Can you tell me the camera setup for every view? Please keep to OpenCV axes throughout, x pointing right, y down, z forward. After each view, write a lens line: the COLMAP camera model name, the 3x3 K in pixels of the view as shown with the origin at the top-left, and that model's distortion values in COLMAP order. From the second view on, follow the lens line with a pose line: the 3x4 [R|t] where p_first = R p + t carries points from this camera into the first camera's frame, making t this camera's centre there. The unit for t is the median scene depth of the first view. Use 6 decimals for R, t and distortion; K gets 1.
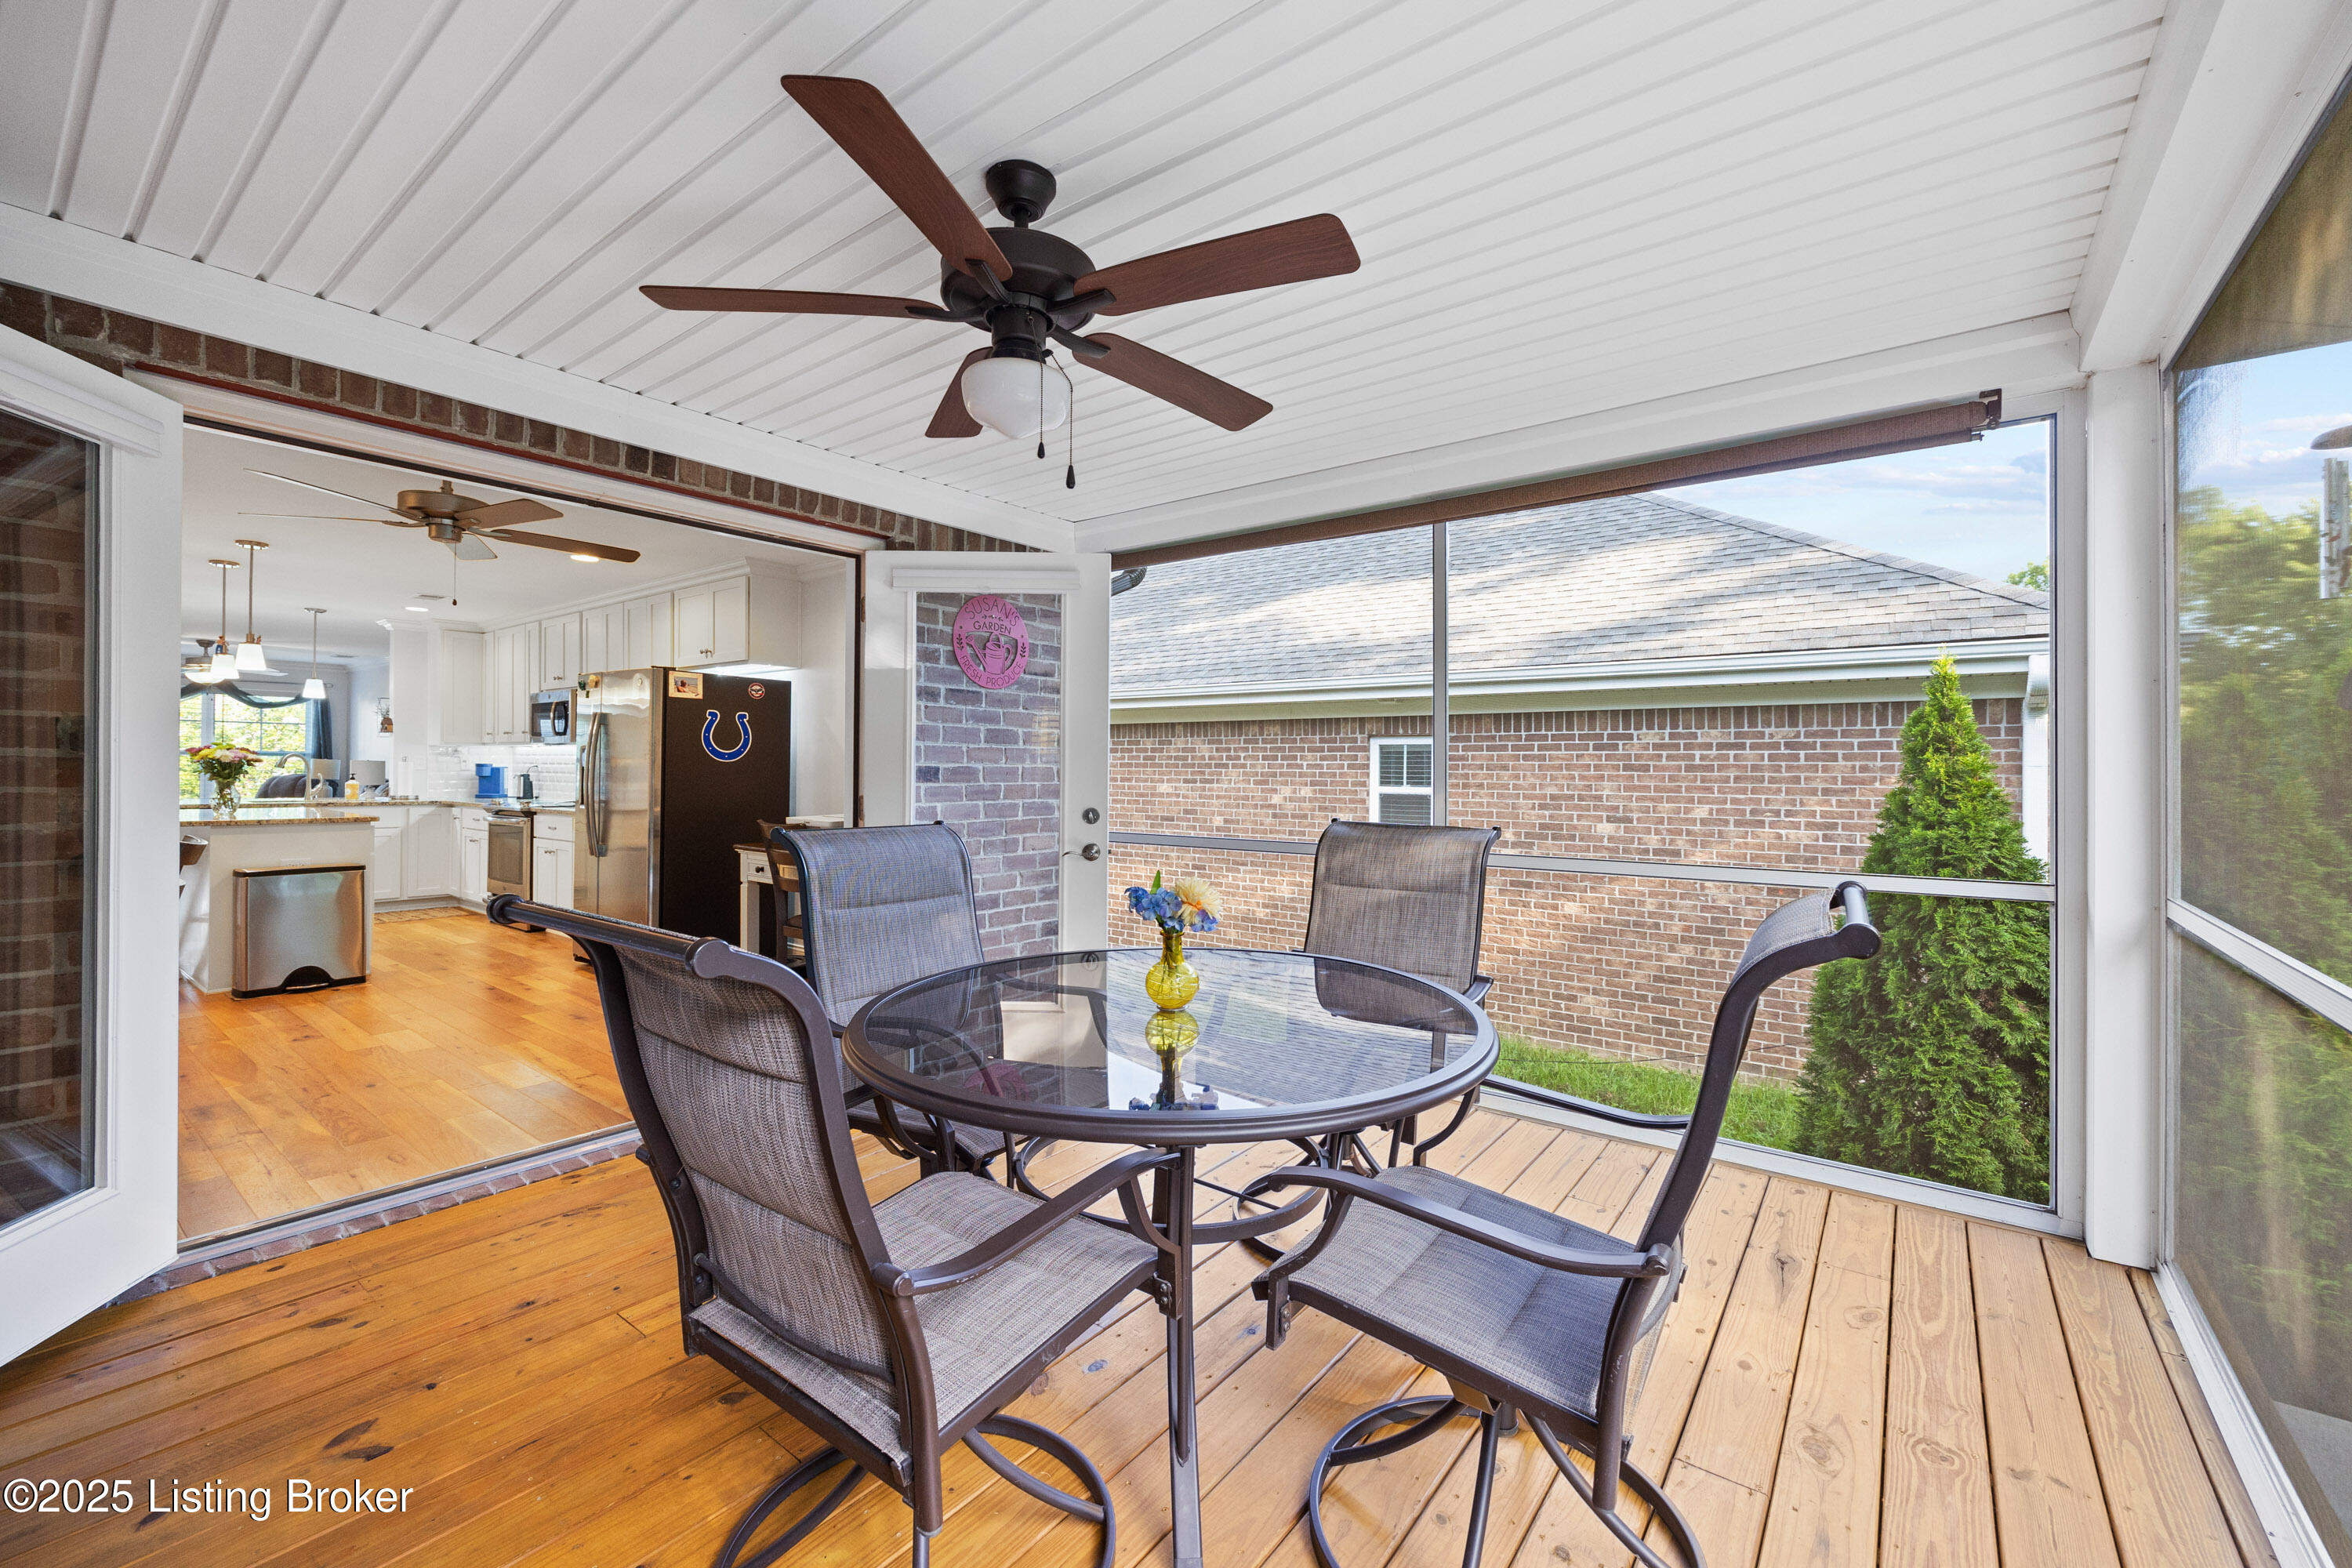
lens RADIAL K [[861.6, 0, 1180.0], [0, 861.6, 773.8], [0, 0, 1]] dist [0.000673, 0.000059]
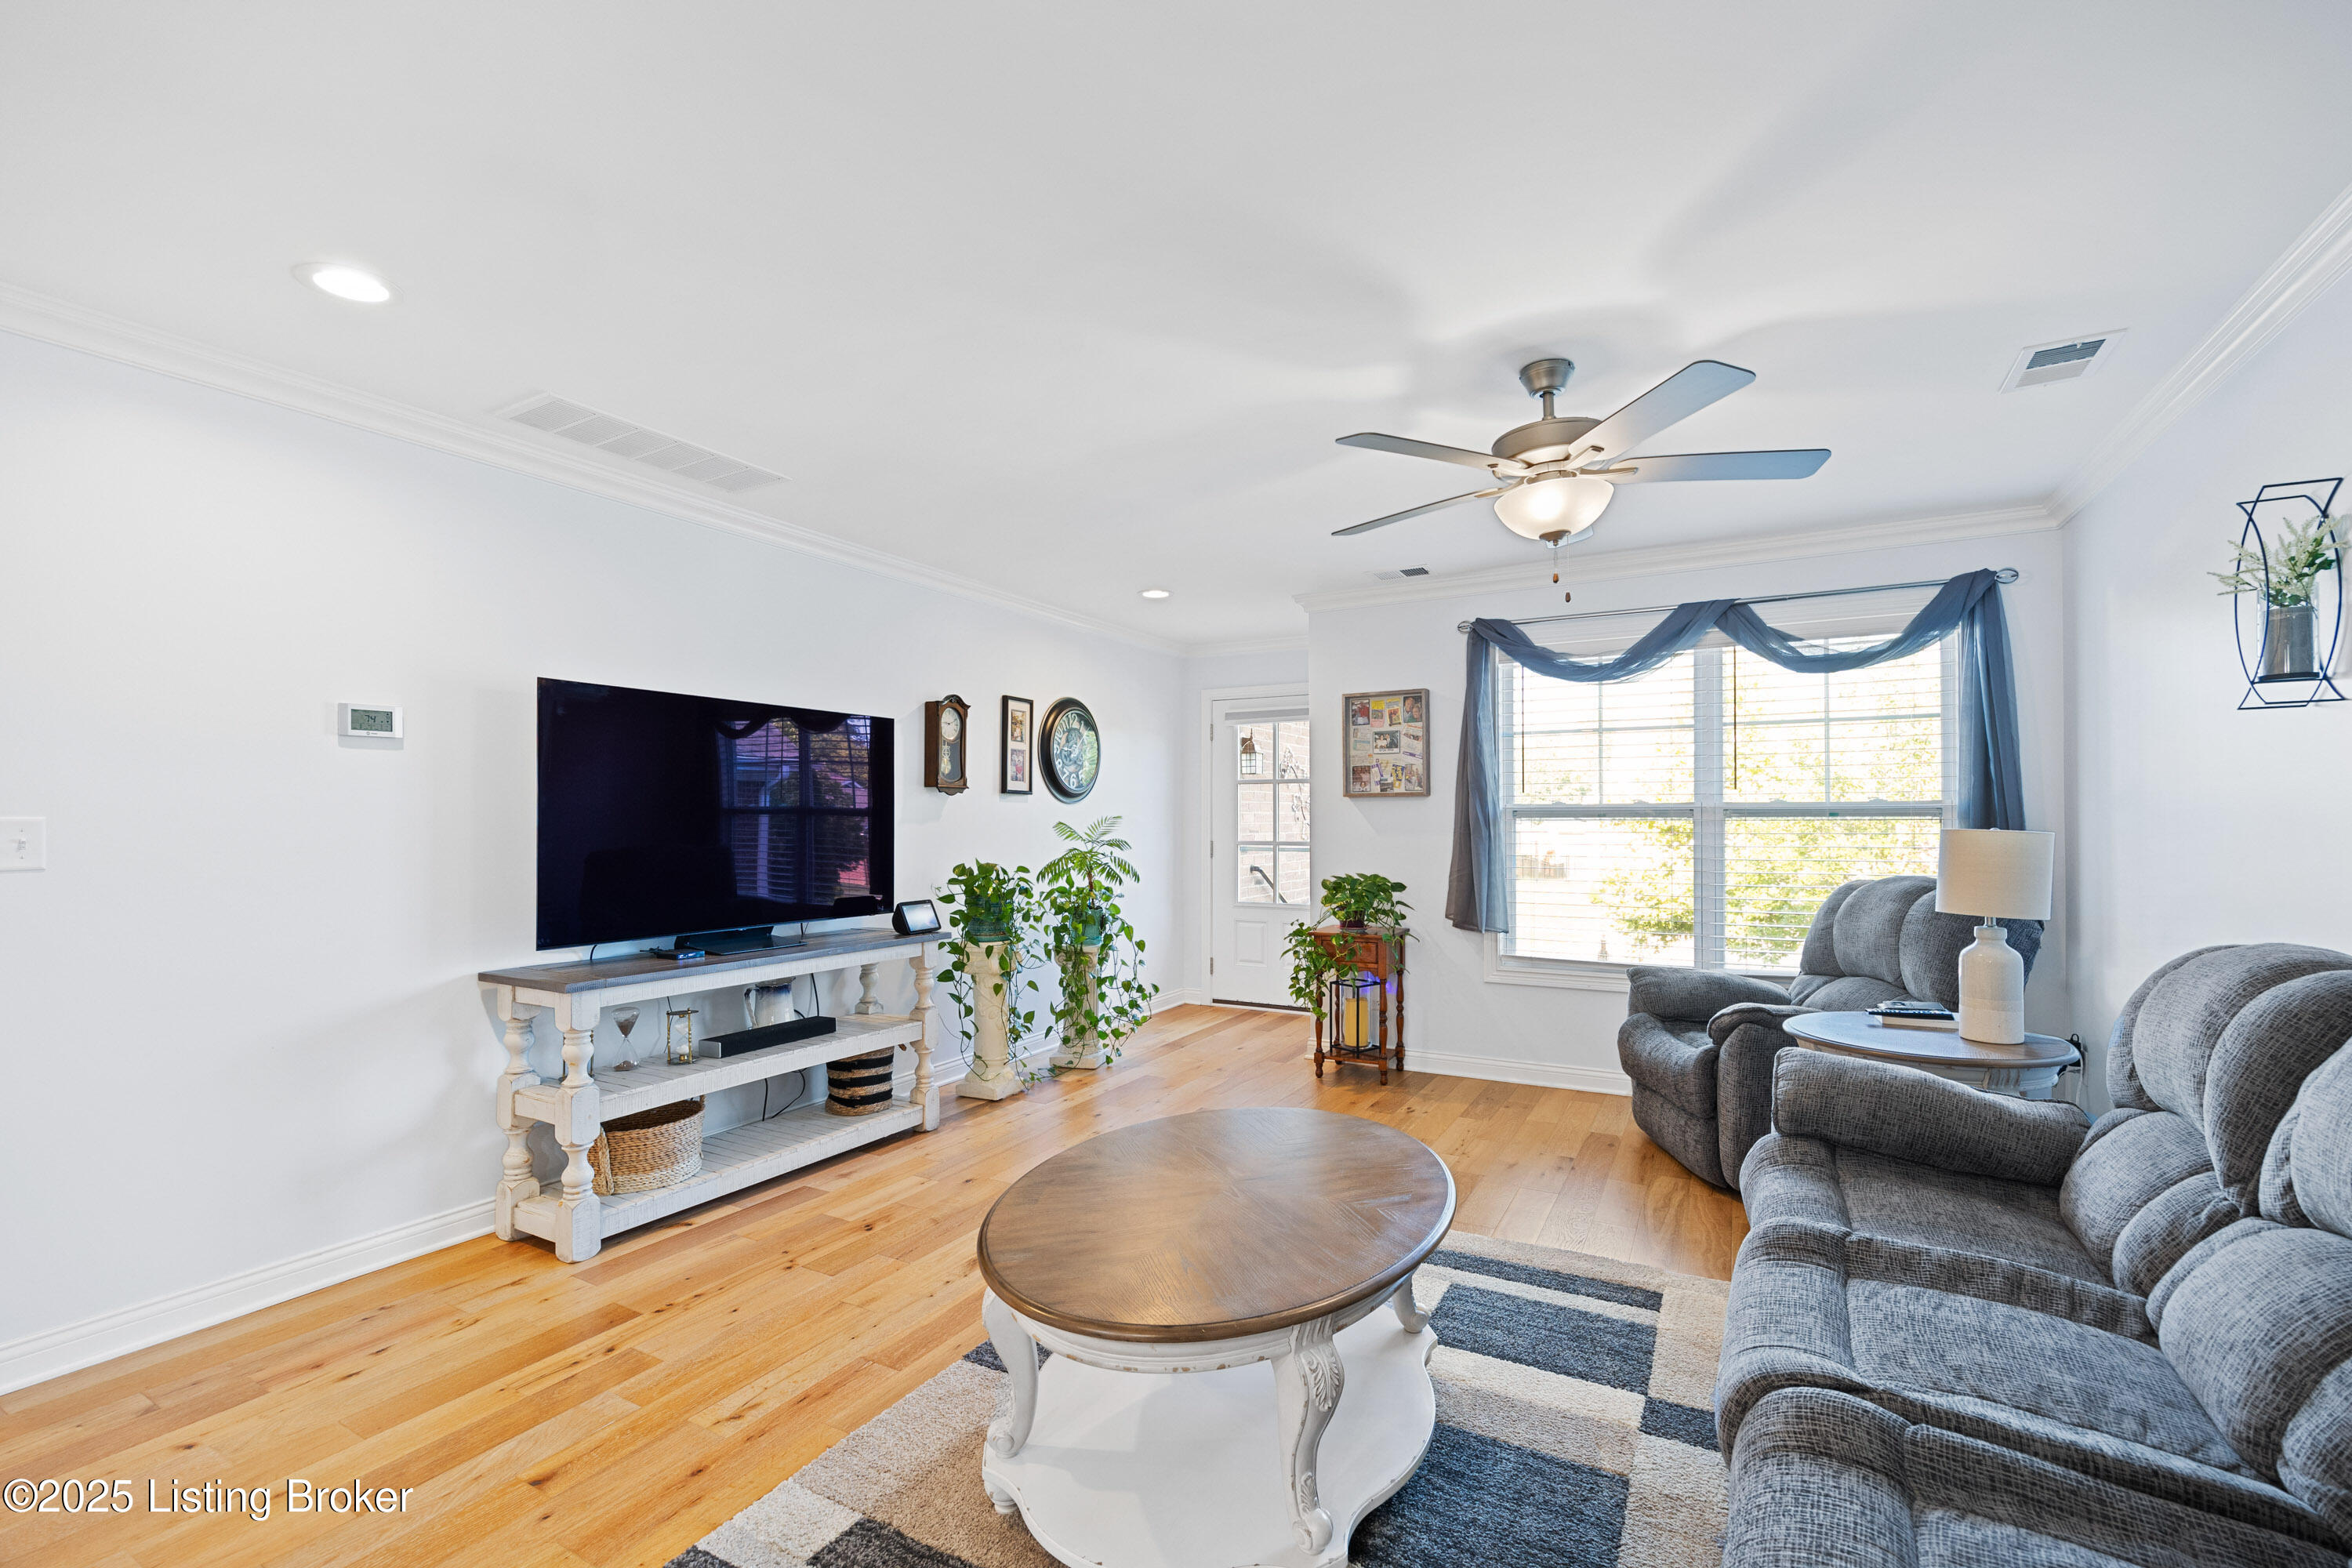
lens RADIAL K [[993.0, 0, 1184.1], [0, 993.0, 808.6], [0, 0, 1]] dist [-0.000348, -0.009835]
pose [[0.097265, -0.020392, -0.995050, -1.112956], [-0.000161, 0.999790, -0.020505, -0.023749], [0.995258, 0.002155, 0.097242, 1.126403]]
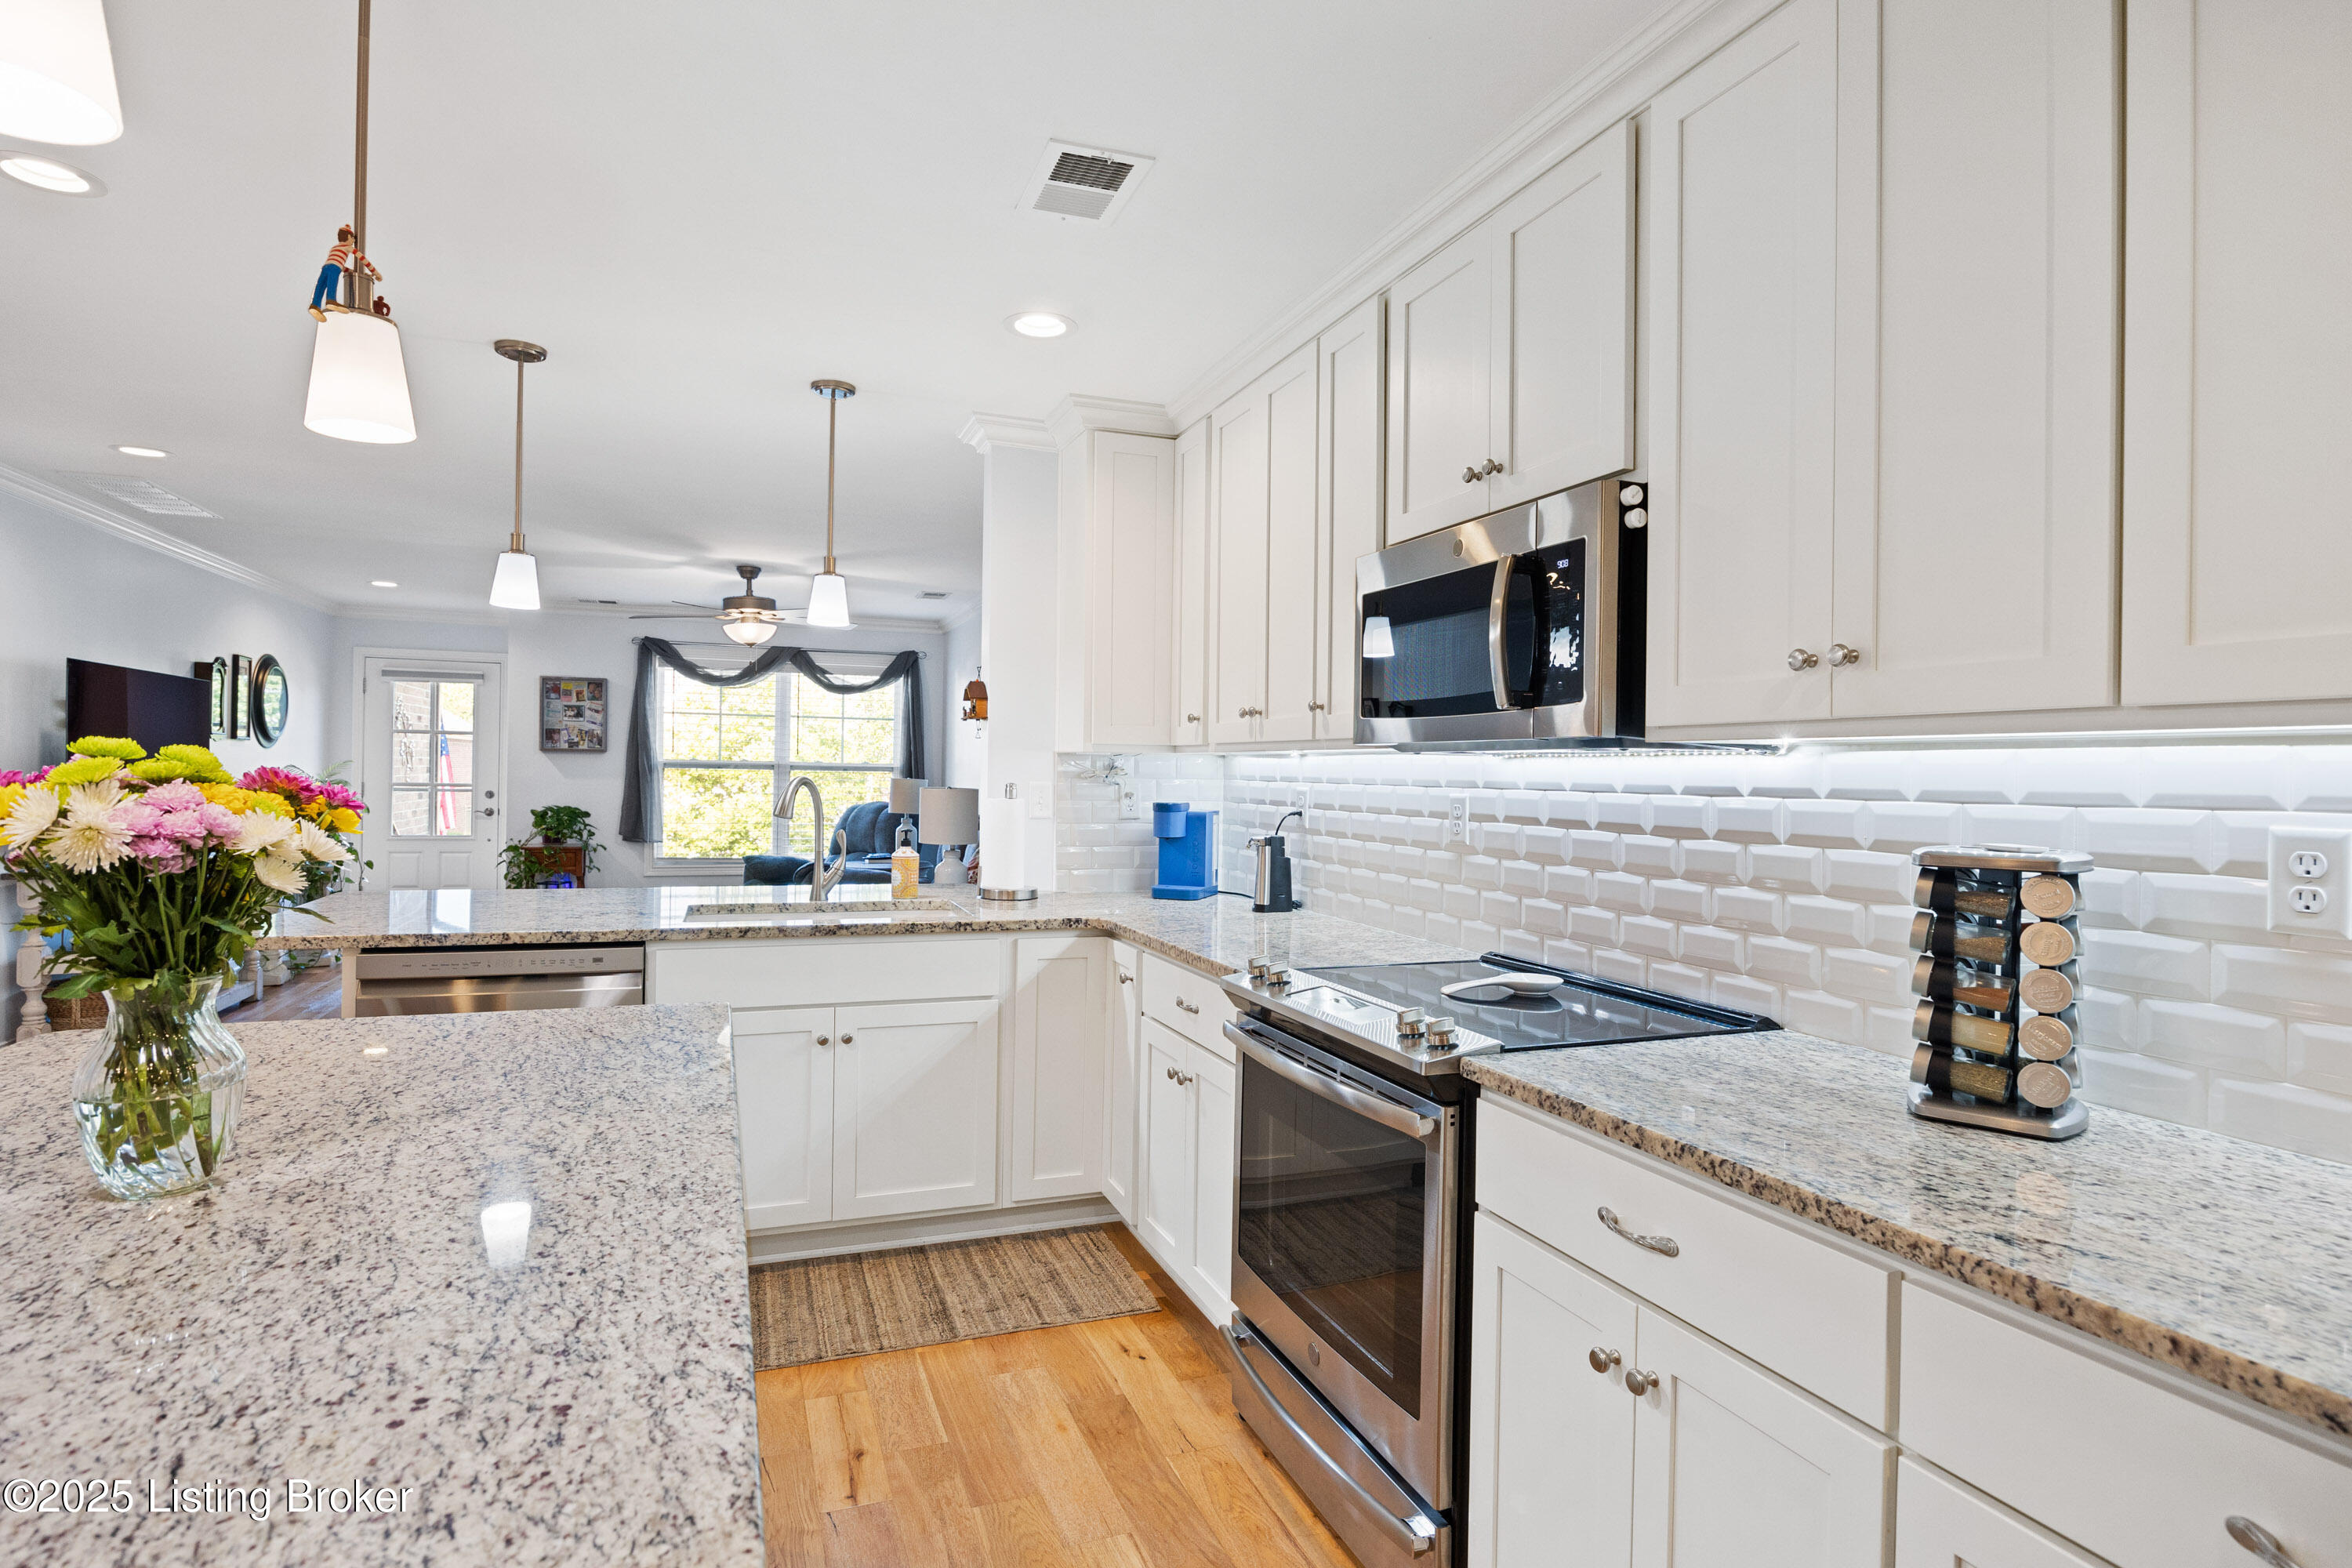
lens RADIAL K [[1205.9, 0, 1176.0], [0, 1205.9, 784.0], [0, 0, 1]] dist [-0.032571, -0.000142]
pose [[0.826616, 0.010388, -0.562671, -0.574549], [-0.012308, 0.999924, 0.000380, -0.021768], [0.562632, 0.006611, 0.826681, 0.641765]]
